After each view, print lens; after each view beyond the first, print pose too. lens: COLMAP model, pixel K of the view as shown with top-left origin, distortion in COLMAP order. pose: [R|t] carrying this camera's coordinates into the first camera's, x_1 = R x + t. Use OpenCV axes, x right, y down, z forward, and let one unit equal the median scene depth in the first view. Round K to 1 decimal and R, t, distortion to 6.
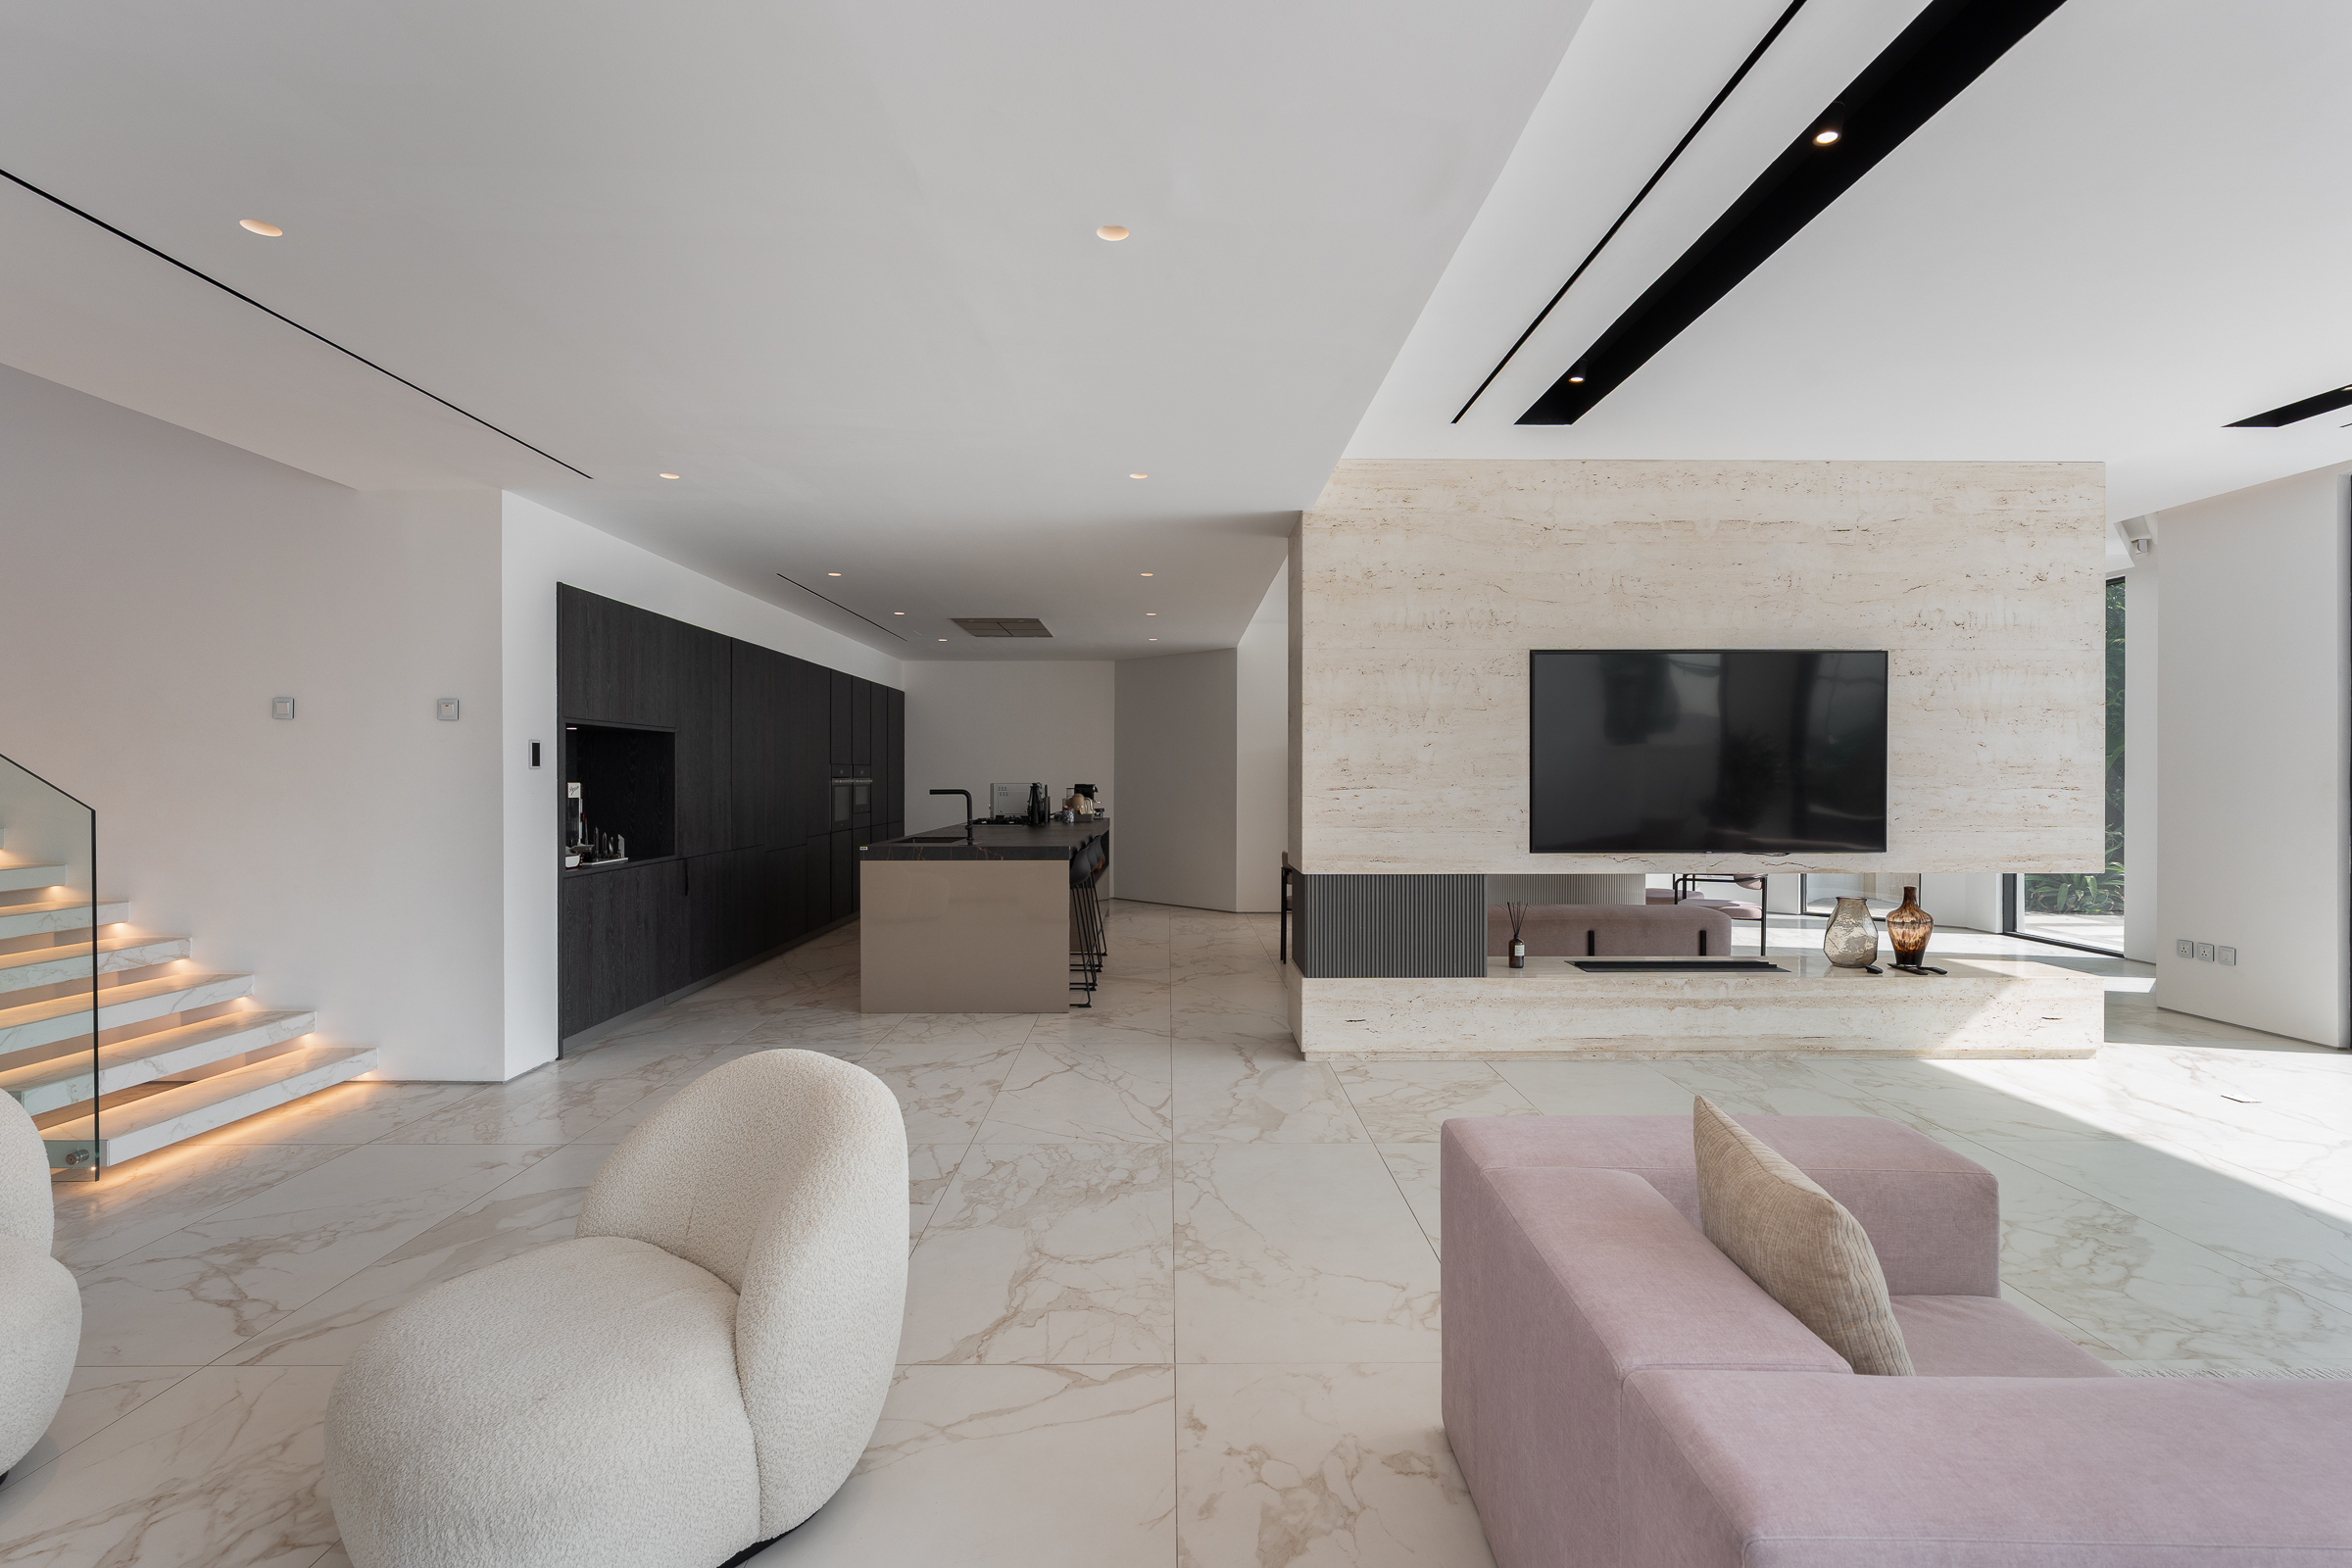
lens RADIAL K [[1073.8, 0, 1183.4], [0, 1073.8, 779.0], [0, 0, 1]] dist [-0.002272, 0.001375]
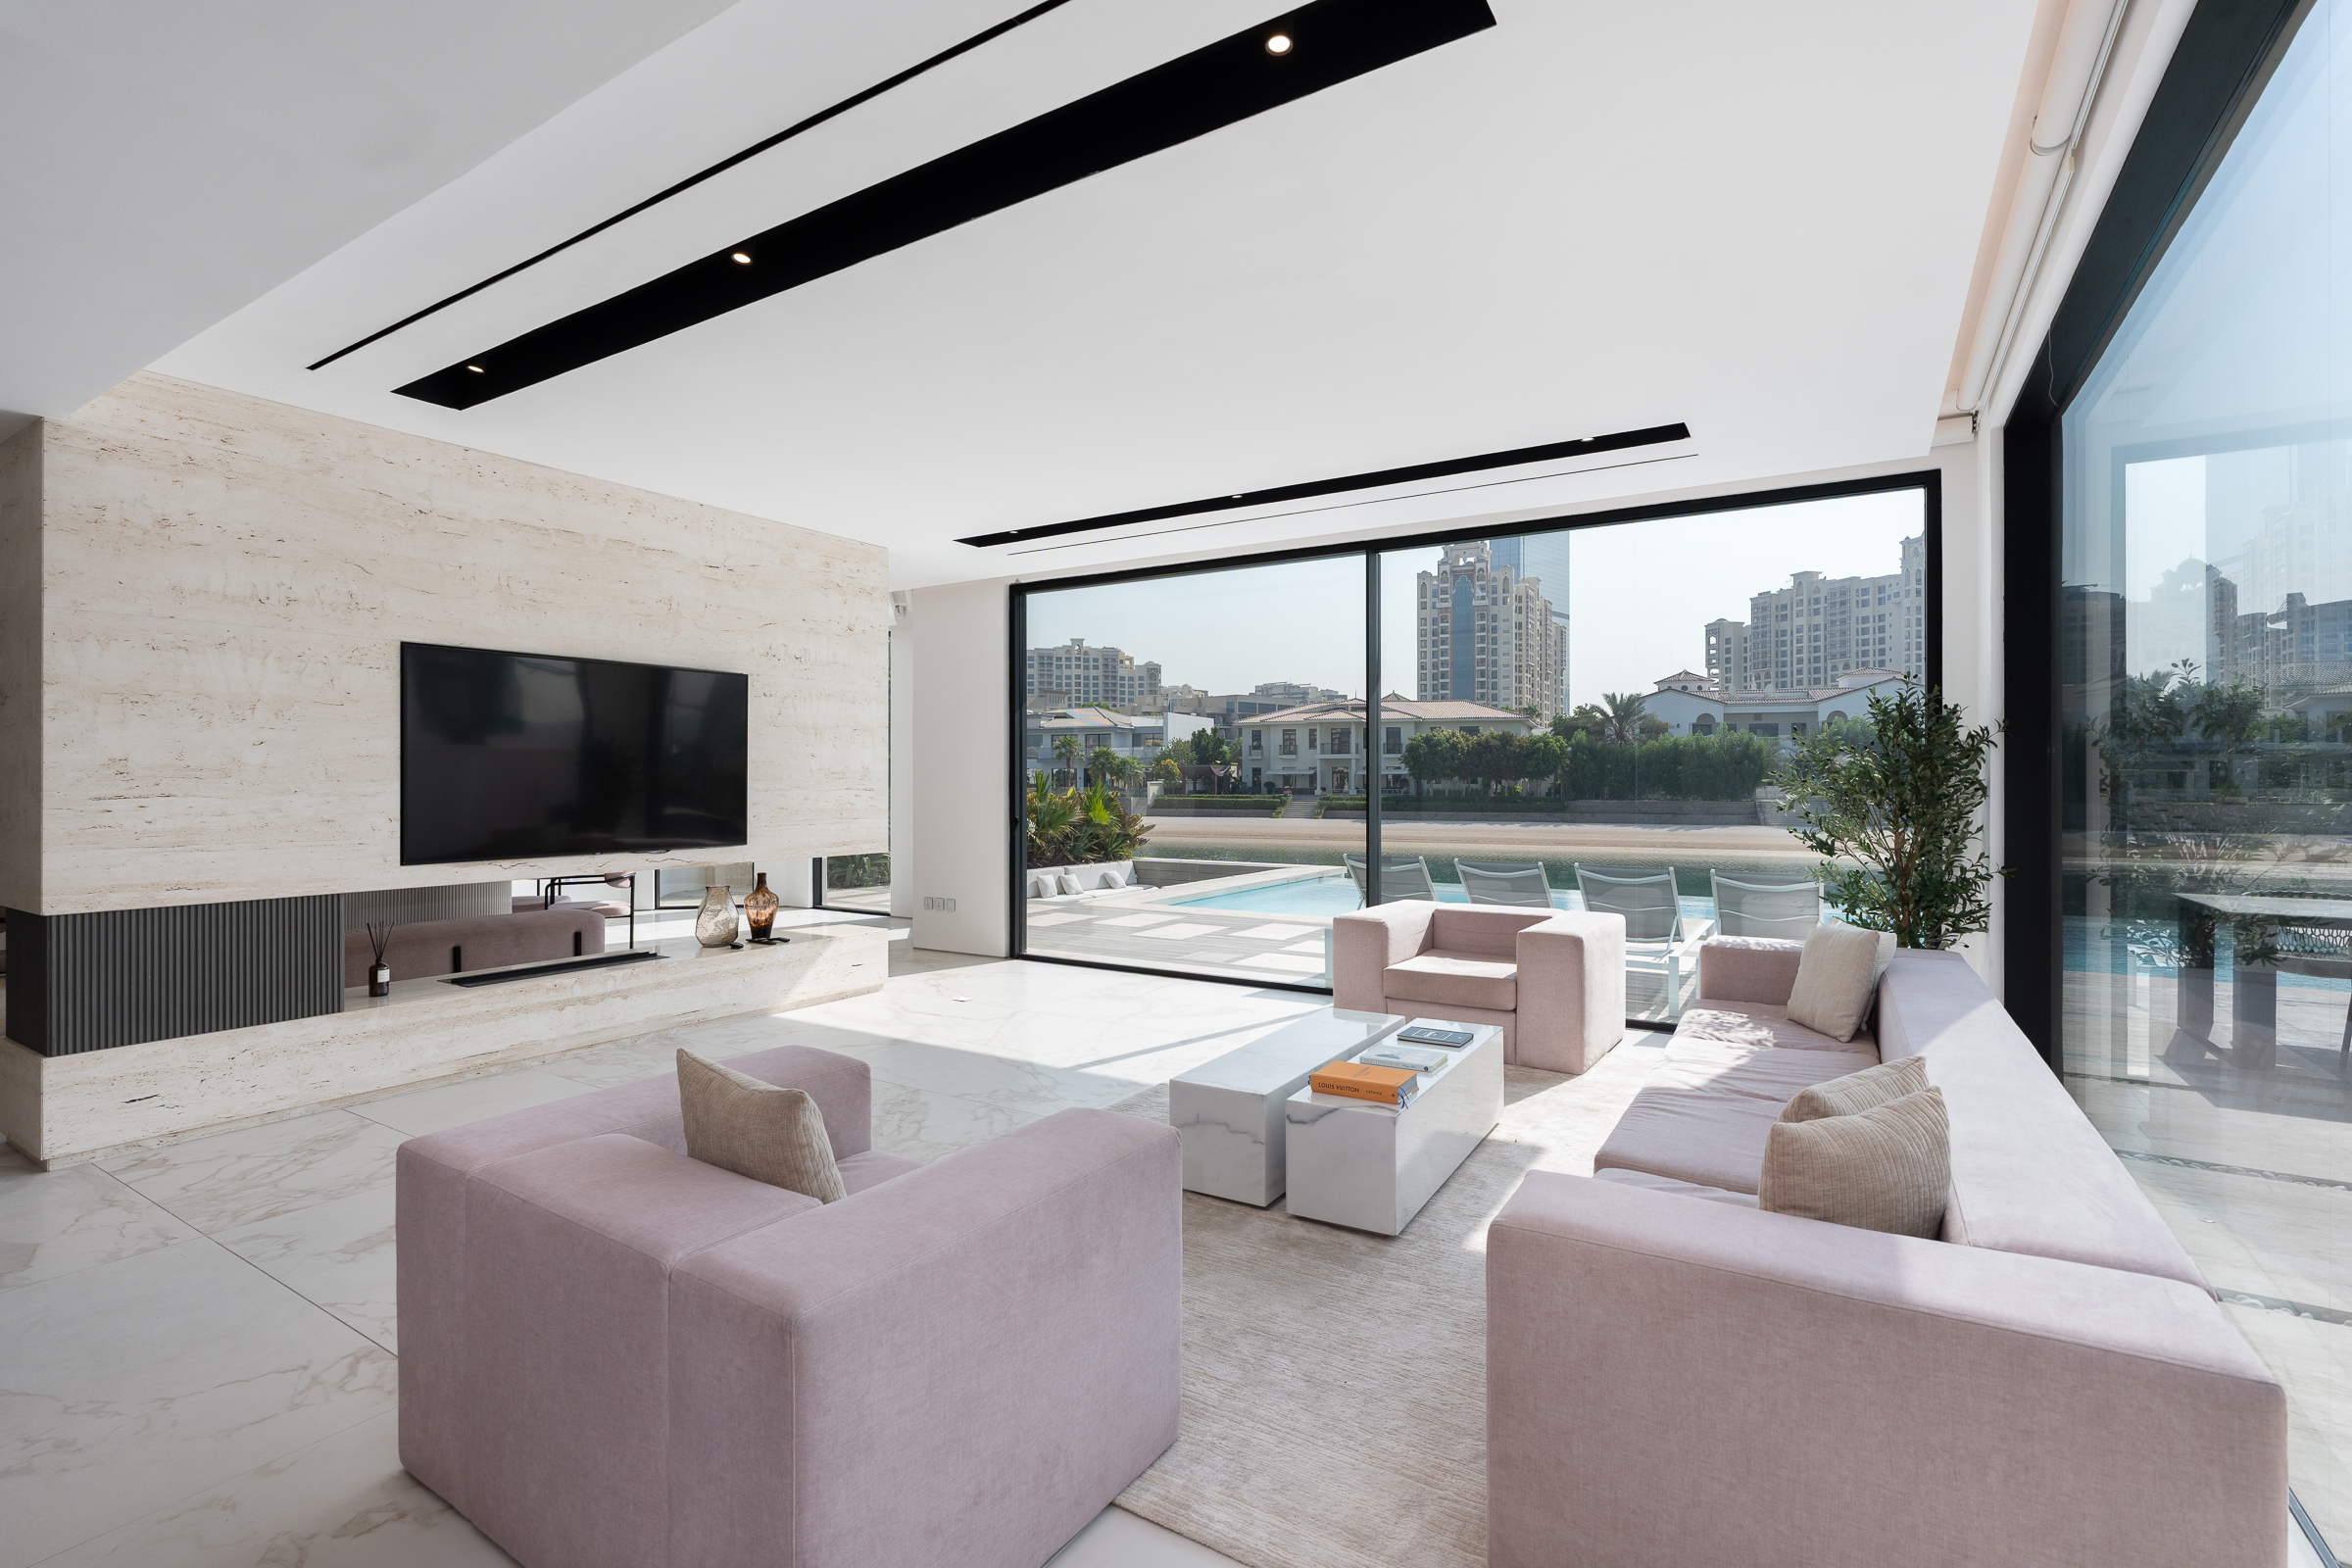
lens RADIAL K [[1073.8, 0, 1183.4], [0, 1073.8, 779.0], [0, 0, 1]] dist [-0.002272, 0.001375]
pose [[0.536766, 0.000111, 0.843731, -0.086332], [0.003493, 0.999991, -0.002354, 0.000242], [-0.843724, 0.004211, 0.536761, -0.043023]]
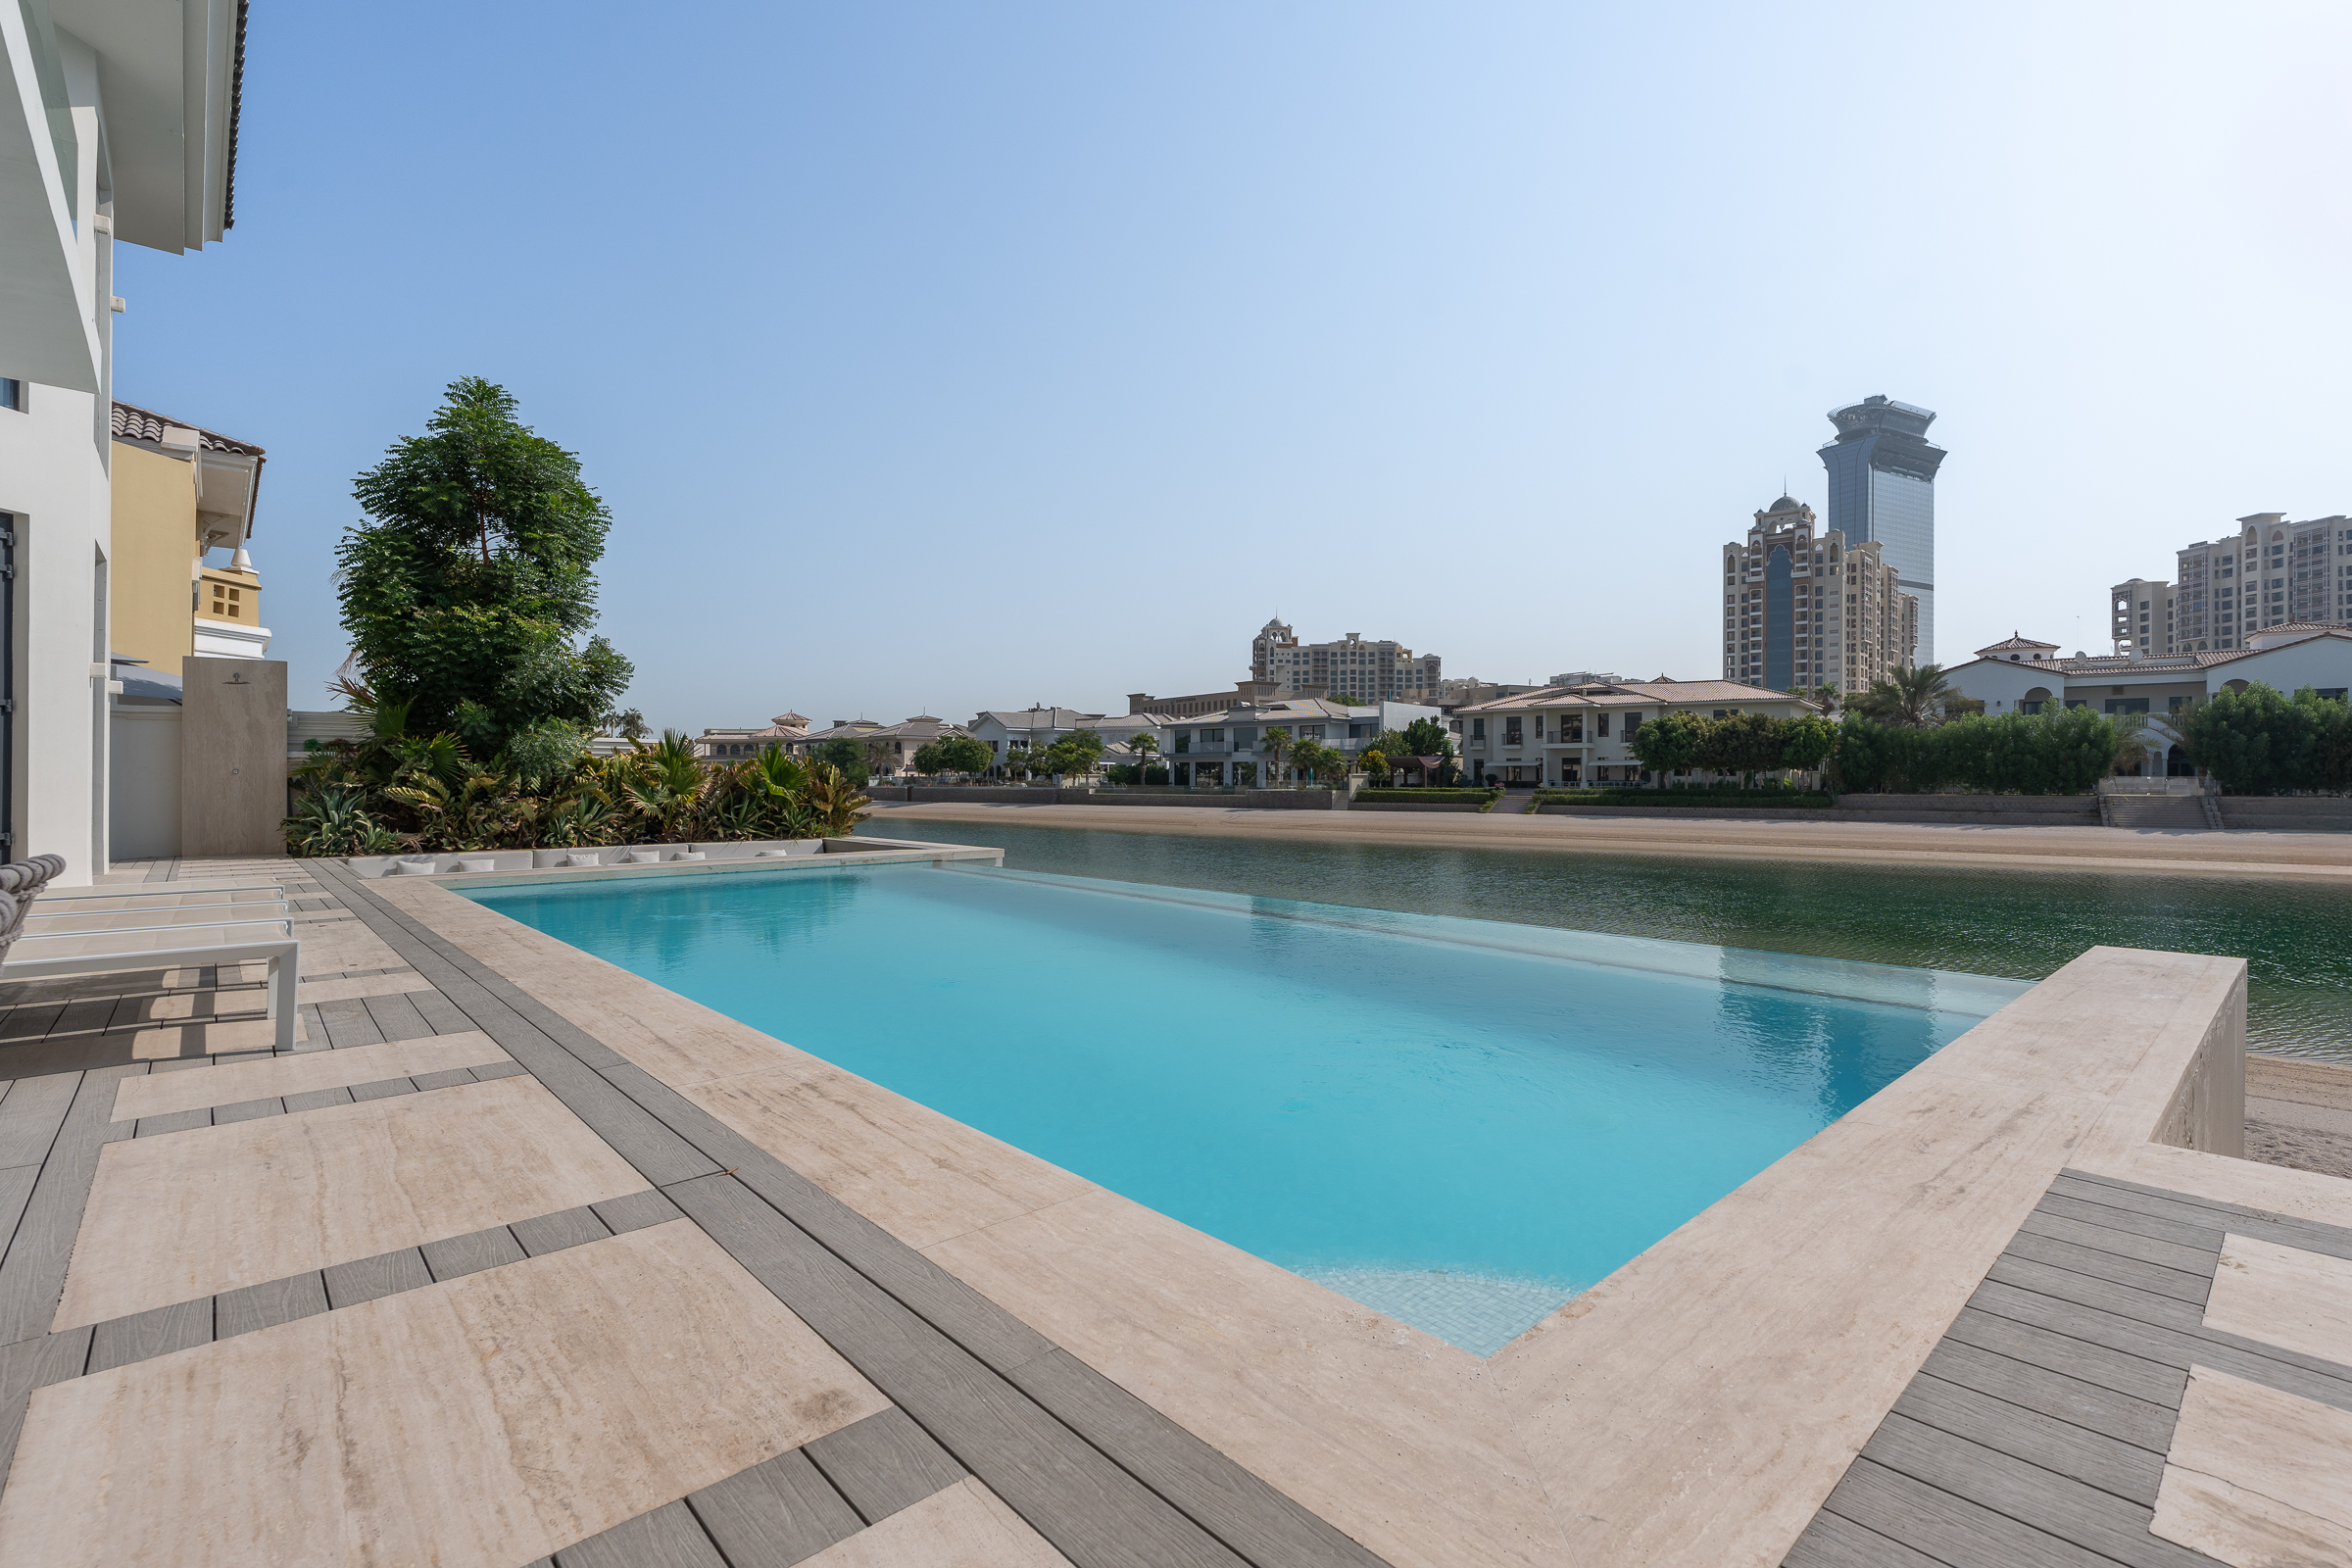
lens RADIAL K [[1068.7, 0, 1181.5], [0, 1068.7, 780.7], [0, 0, 1]] dist [-0.001493, 0.001743]
pose [[0.745307, -0.003907, 0.666710, 1.598528], [0.004604, 0.999989, 0.000713, 0.095516], [-0.666705, 0.002539, 0.745317, -0.881046]]
